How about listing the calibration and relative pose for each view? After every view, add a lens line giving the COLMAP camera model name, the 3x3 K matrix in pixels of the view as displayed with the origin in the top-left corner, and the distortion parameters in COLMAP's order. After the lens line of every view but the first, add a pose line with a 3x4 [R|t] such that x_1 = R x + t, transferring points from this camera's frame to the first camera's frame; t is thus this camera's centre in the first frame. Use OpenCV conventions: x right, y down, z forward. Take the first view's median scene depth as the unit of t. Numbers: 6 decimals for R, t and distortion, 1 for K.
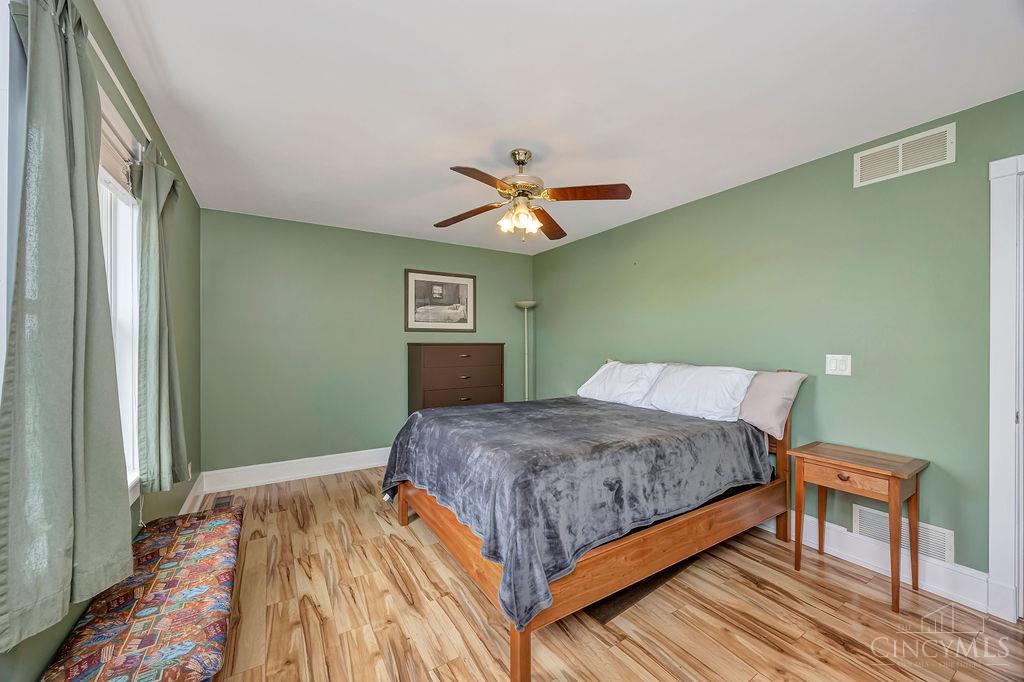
lens RADIAL K [[390.0, 0, 512.4], [0, 390.0, 344.8], [0, 0, 1]] dist [-0.001583, -0.000289]
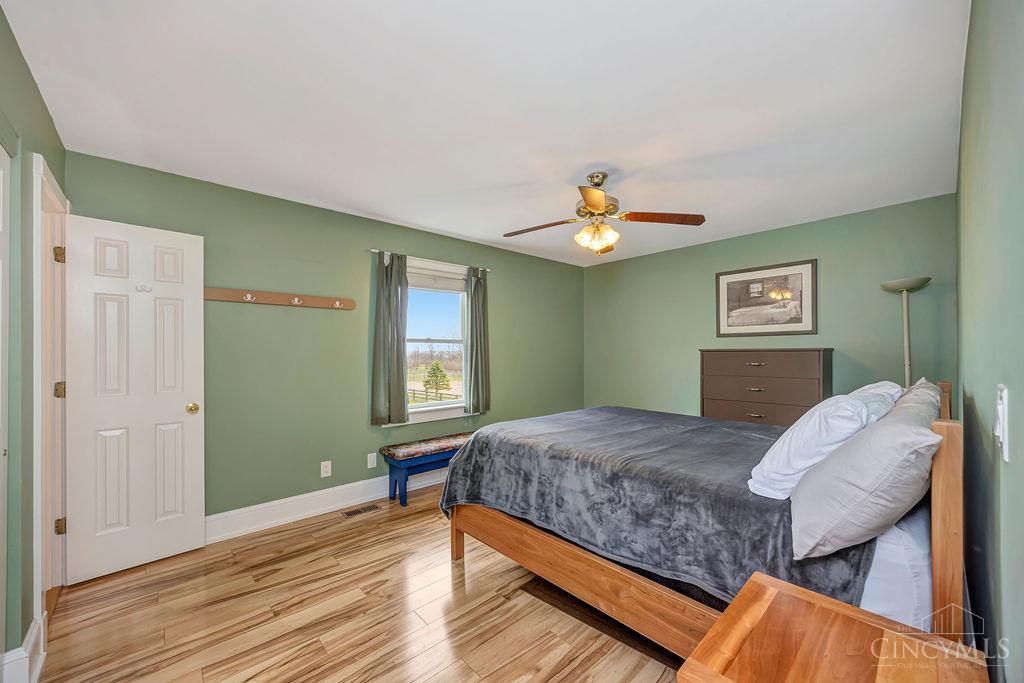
lens RADIAL K [[390.0, 0, 512.4], [0, 390.0, 345.3], [0, 0, 1]] dist [-0.001583, -0.000289]
pose [[0.181580, -0.013859, -0.983279, 0.584640], [0.002681, 0.999904, -0.013598, -0.002384], [0.983373, -0.000167, 0.181600, 0.317537]]
